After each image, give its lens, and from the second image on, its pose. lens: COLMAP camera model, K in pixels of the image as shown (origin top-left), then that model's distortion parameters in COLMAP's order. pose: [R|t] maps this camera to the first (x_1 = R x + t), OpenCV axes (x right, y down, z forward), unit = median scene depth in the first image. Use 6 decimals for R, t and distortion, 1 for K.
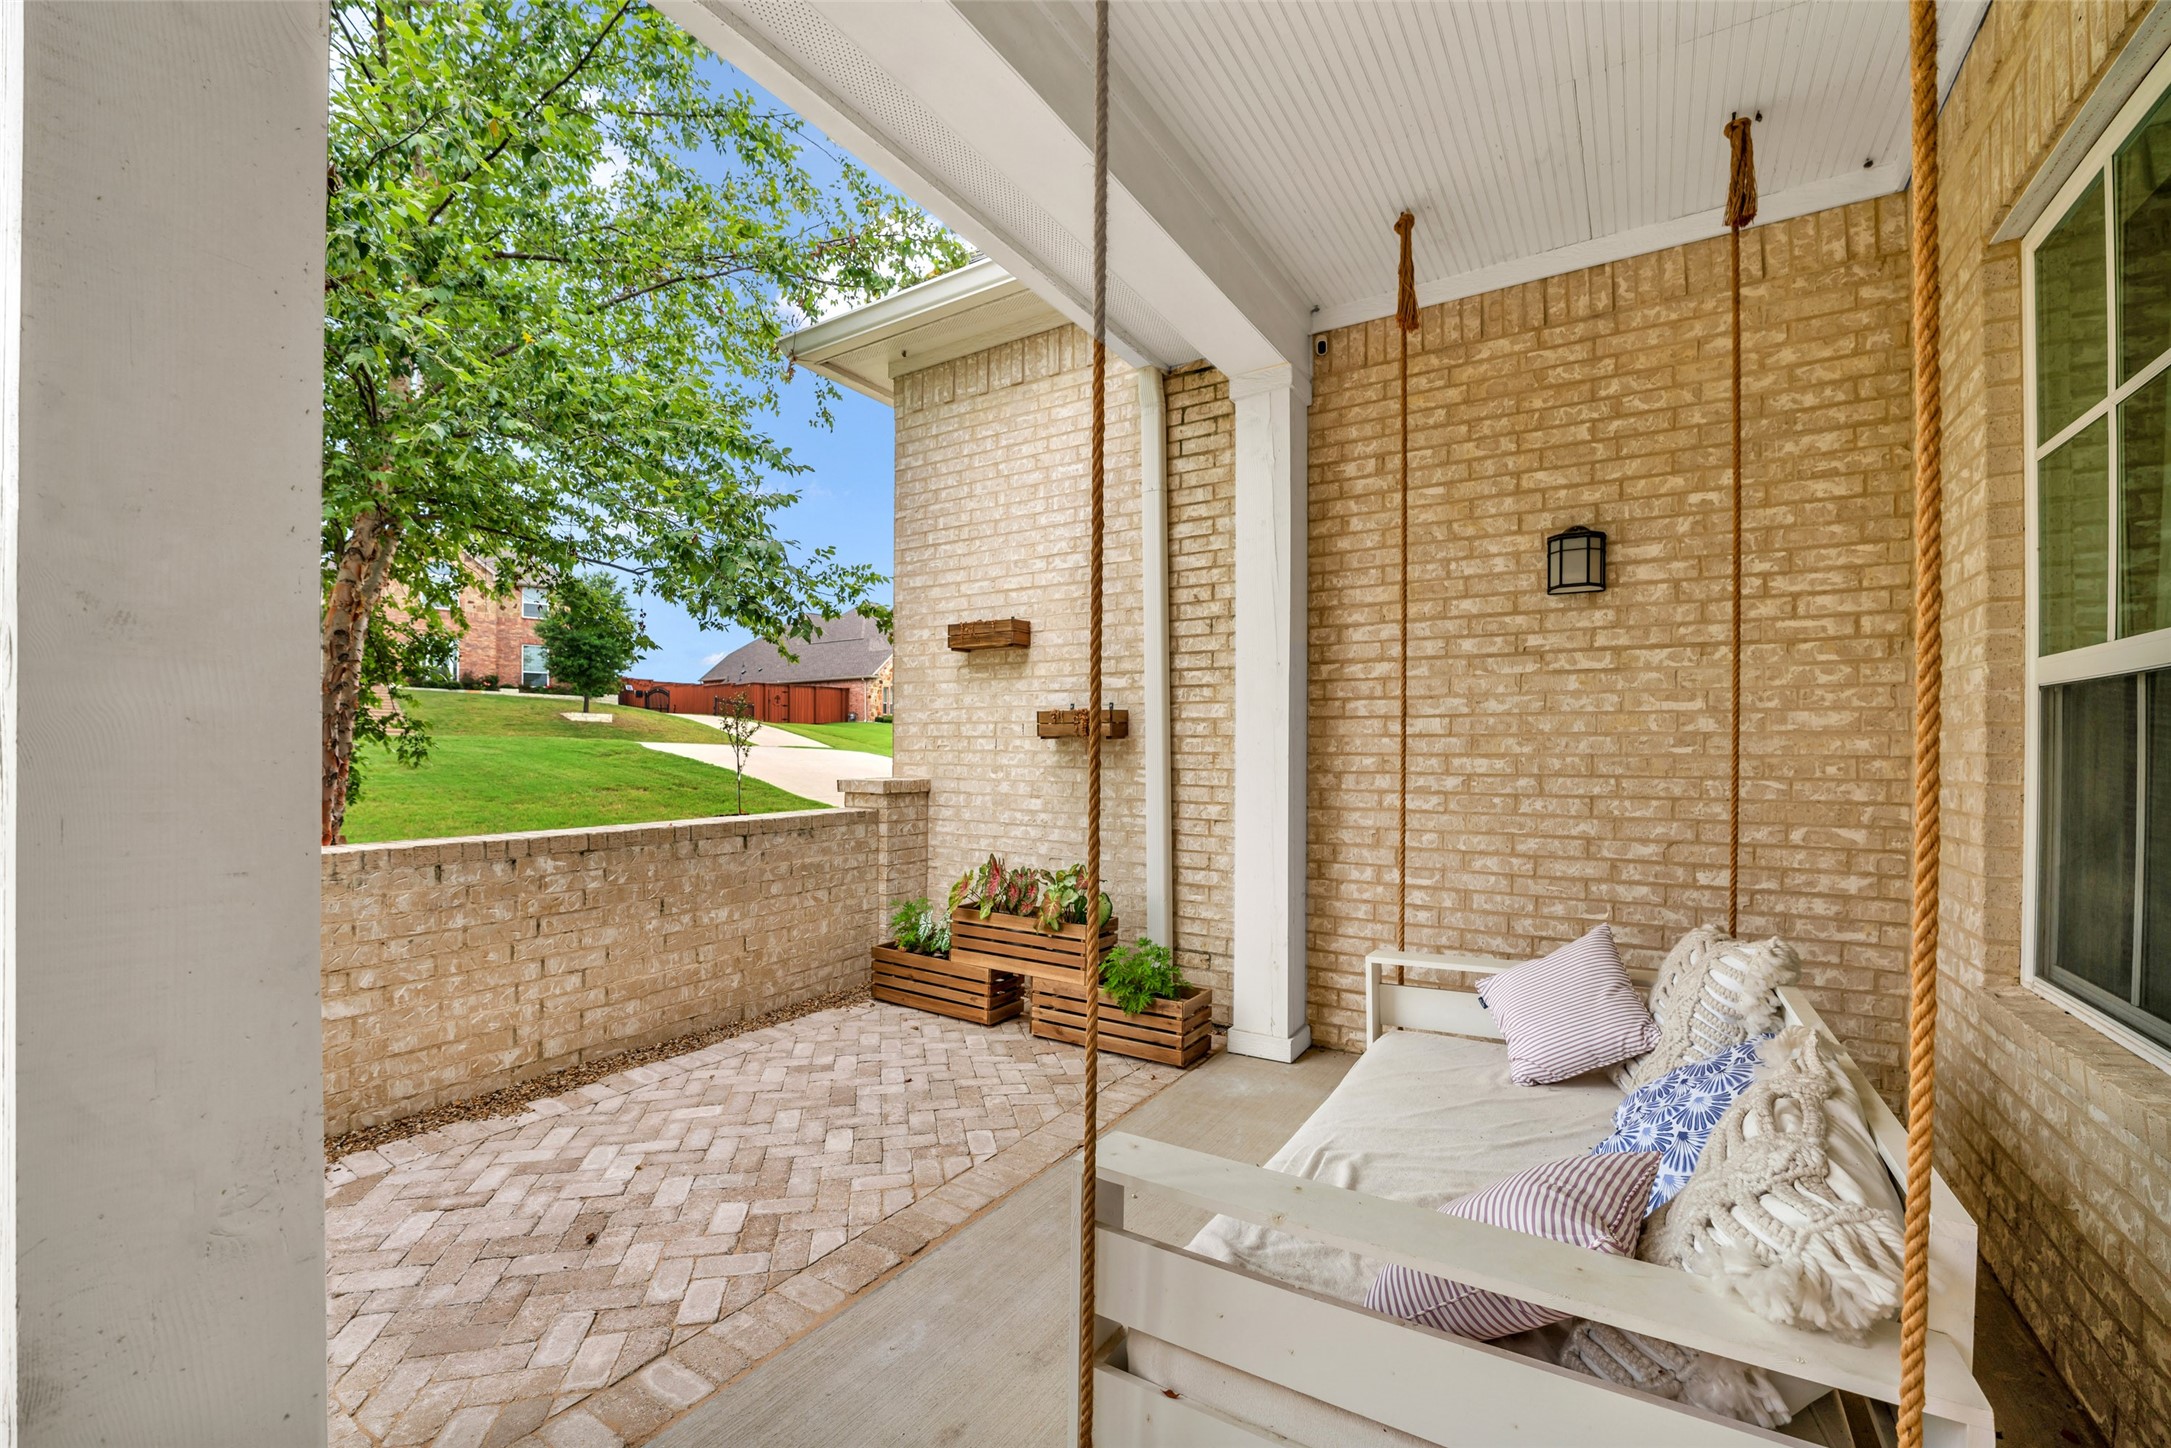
lens RADIAL K [[885.8, 0, 1084.3], [0, 885.8, 741.8], [0, 0, 1]] dist [0.000758, 0.000045]
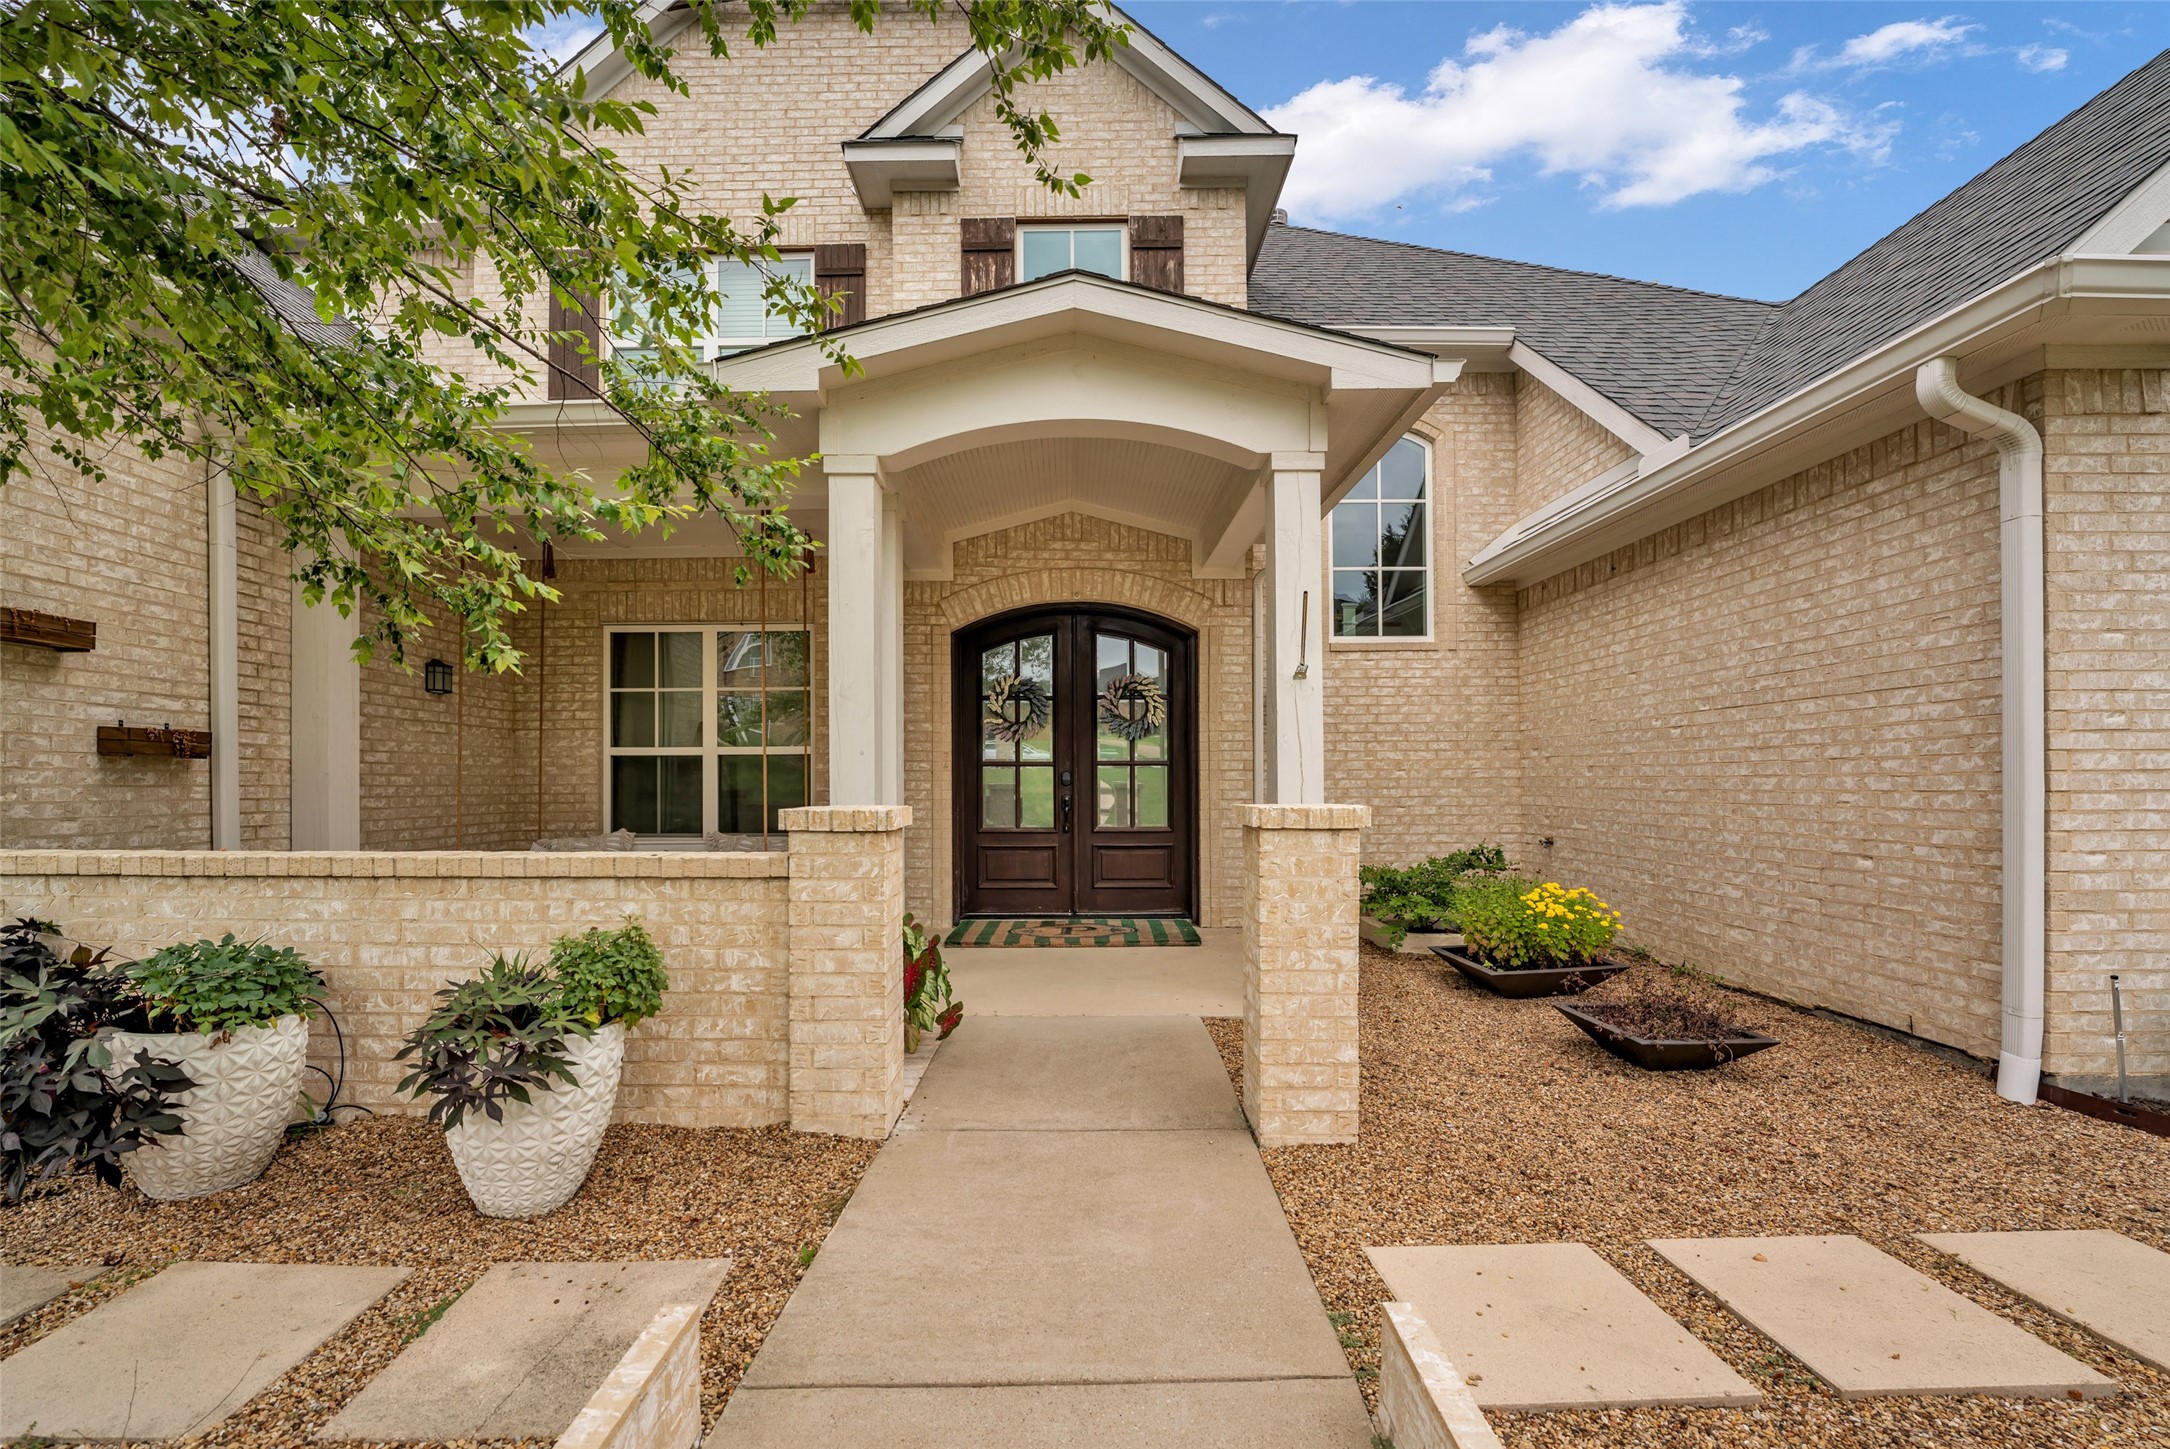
lens RADIAL K [[885.4, 0, 1061.3], [0, 885.4, 781.3], [0, 0, 1]] dist [0.000758, 0.000045]
pose [[-0.540728, 0.003446, 0.841191, -1.733223], [-0.000602, 0.999990, -0.004483, 0.034600], [-0.841197, -0.002931, -0.540720, 0.824777]]
